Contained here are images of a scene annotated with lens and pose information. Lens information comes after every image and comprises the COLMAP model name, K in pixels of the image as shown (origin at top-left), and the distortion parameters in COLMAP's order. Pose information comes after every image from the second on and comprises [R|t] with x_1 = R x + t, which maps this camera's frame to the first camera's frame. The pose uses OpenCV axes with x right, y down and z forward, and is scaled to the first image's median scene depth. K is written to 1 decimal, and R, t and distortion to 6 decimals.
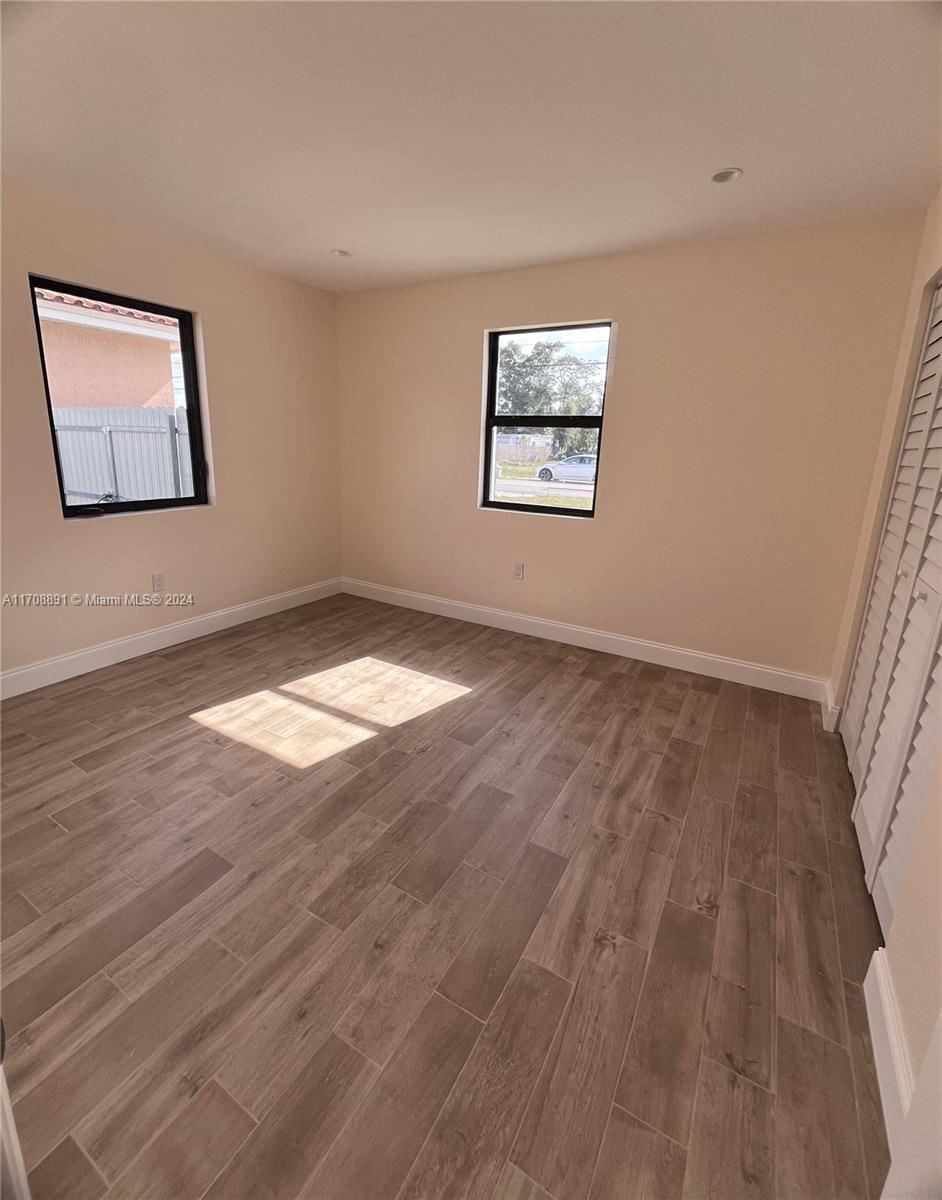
lens RADIAL K [[525.1, 0, 471.0], [0, 525.1, 600.0], [0, 0, 1]] dist [-0.000909, 0.000293]
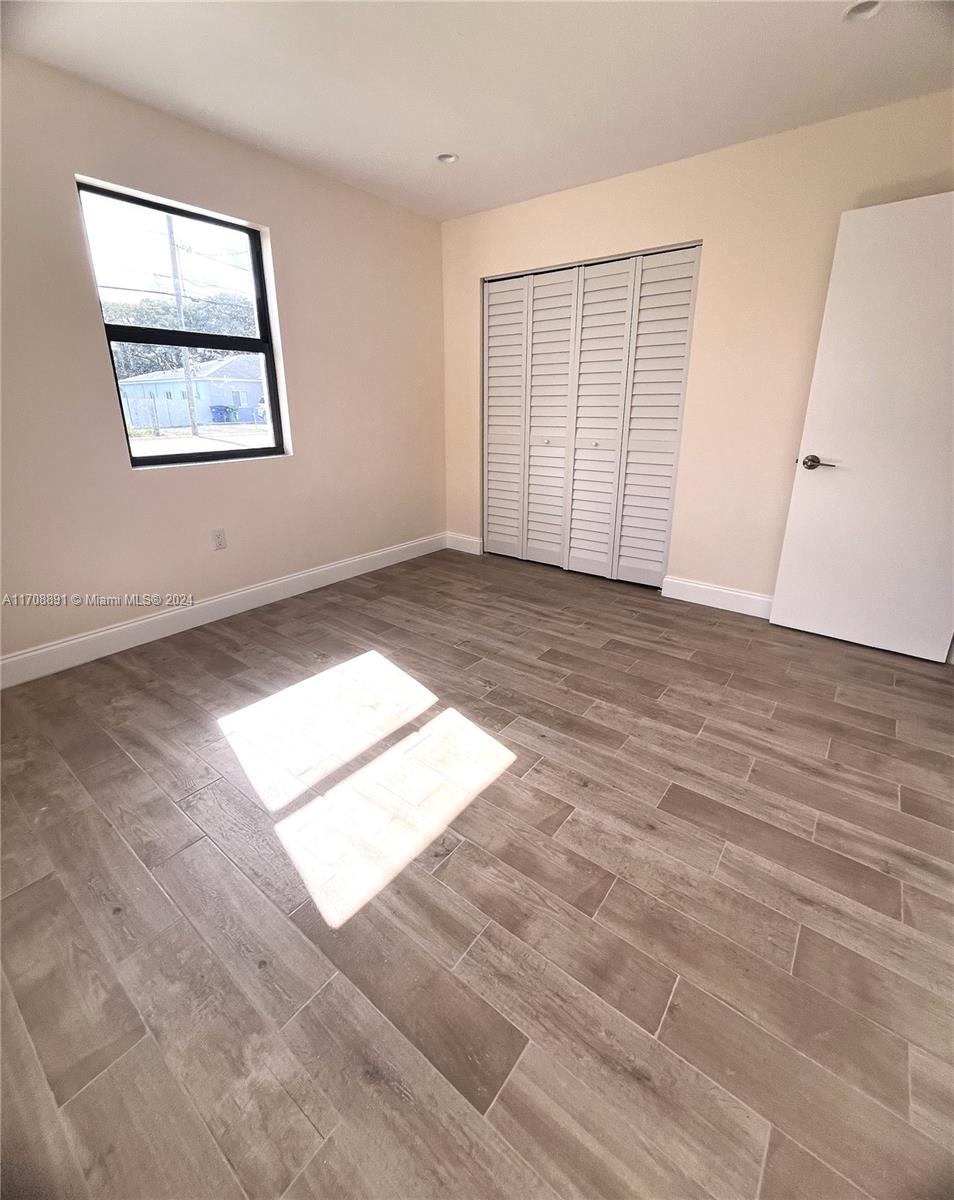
lens RADIAL K [[489.0, 0, 477.0], [0, 489.0, 600.0], [0, 0, 1]] dist [0.001634, -0.000139]
pose [[0.132041, -0.400366, 0.906792, -1.027240], [0.284847, 0.891543, 0.352155, -0.225306], [-0.949435, 0.211798, 0.231764, 0.883122]]
